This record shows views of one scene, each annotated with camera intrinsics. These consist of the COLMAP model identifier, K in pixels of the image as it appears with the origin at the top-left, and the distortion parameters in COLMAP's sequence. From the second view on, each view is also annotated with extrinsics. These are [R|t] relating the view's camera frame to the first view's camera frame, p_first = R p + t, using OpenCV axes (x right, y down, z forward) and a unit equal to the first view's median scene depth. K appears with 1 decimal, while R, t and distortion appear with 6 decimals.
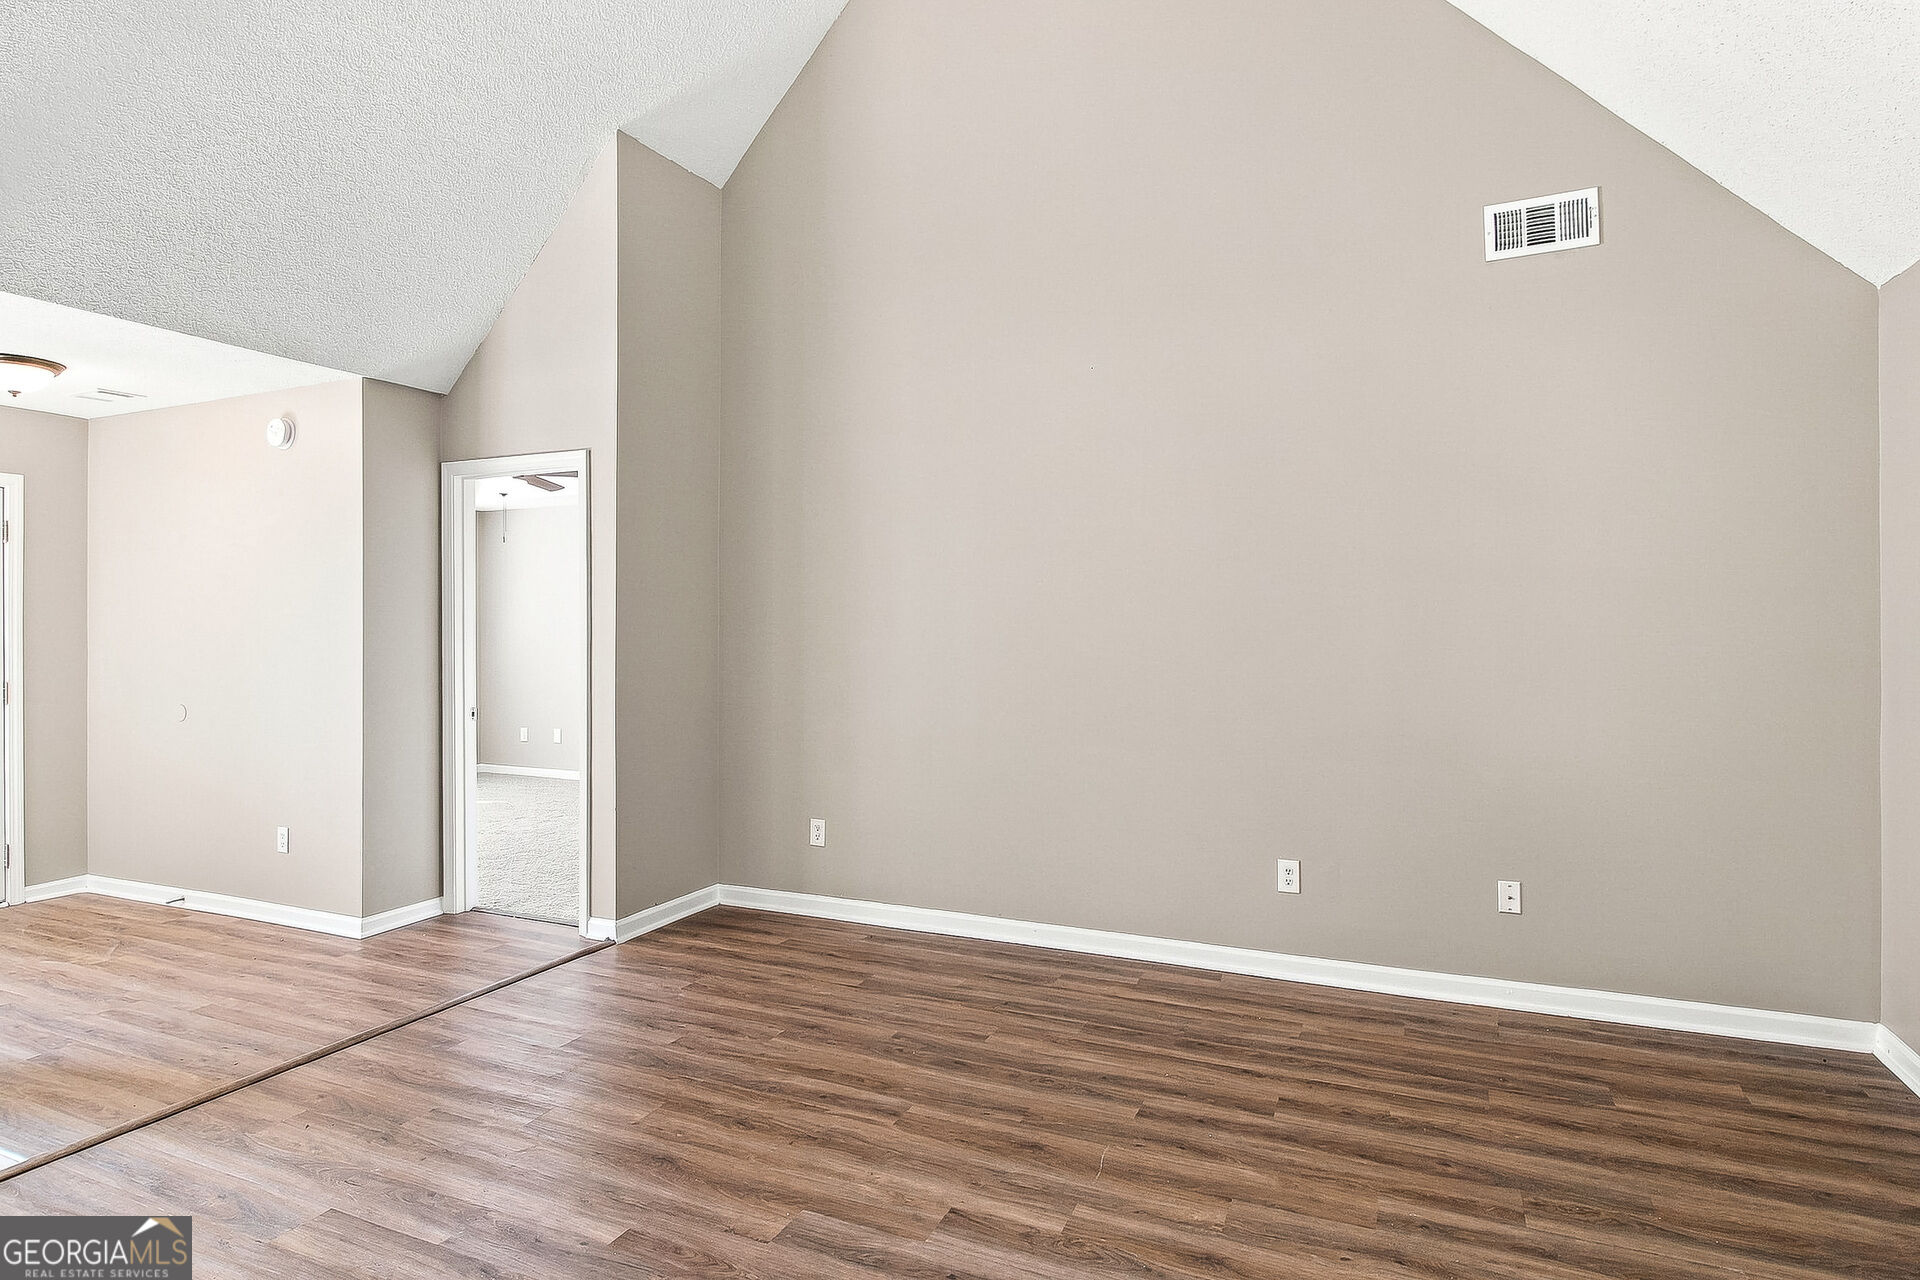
lens RADIAL K [[1041.1, 0, 960.3], [0, 1041.1, 638.0], [0, 0, 1]] dist [-0.000455, -0.000102]
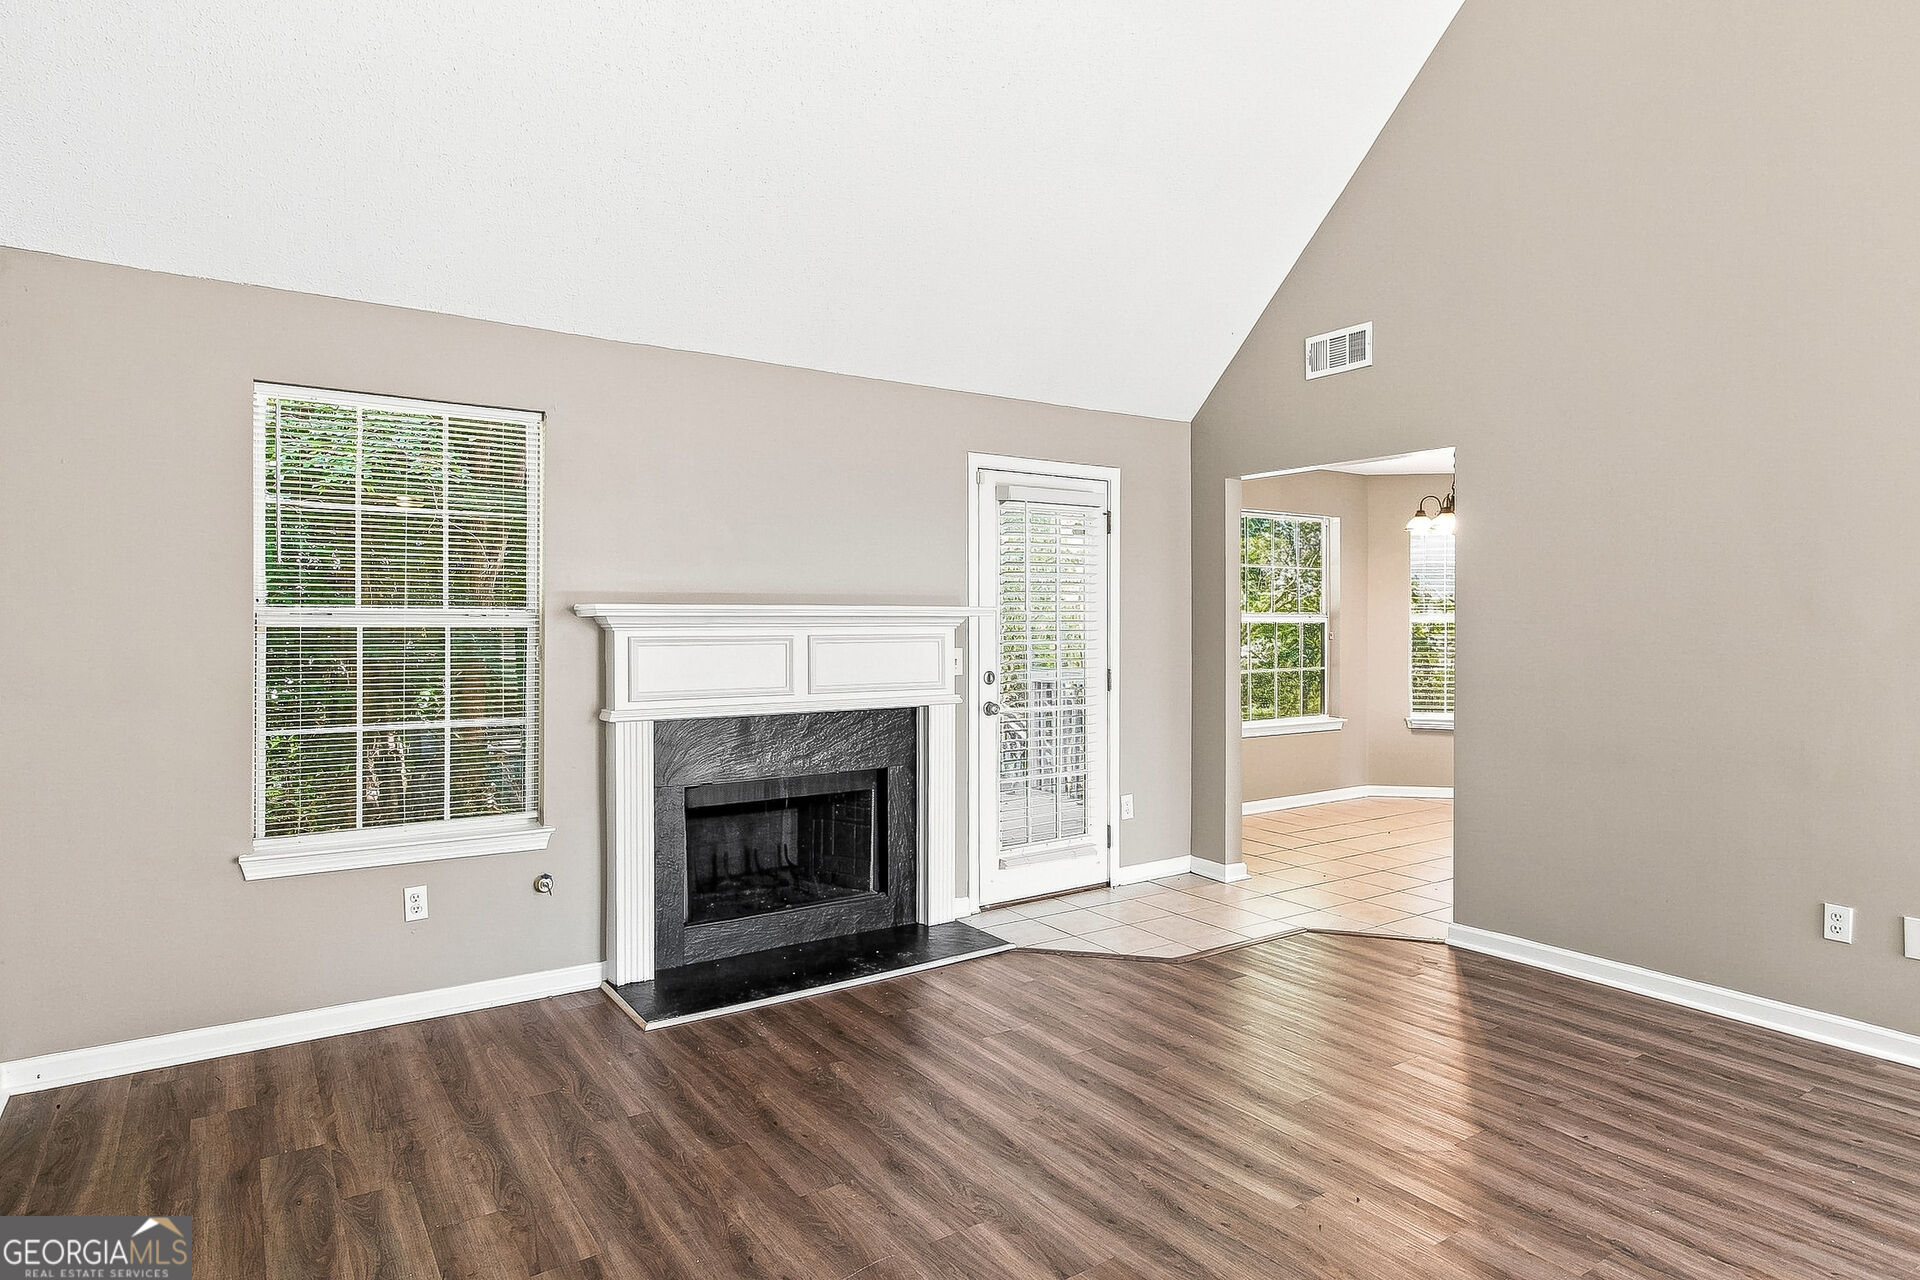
lens RADIAL K [[1041.1, 0, 961.1], [0, 1041.1, 639.2], [0, 0, 1]] dist [-0.000455, -0.000102]
pose [[-0.855385, -0.008323, 0.517926, -0.358466], [-0.001211, 0.999900, 0.014067, -0.009776], [-0.517991, 0.011405, -0.855310, 1.656131]]
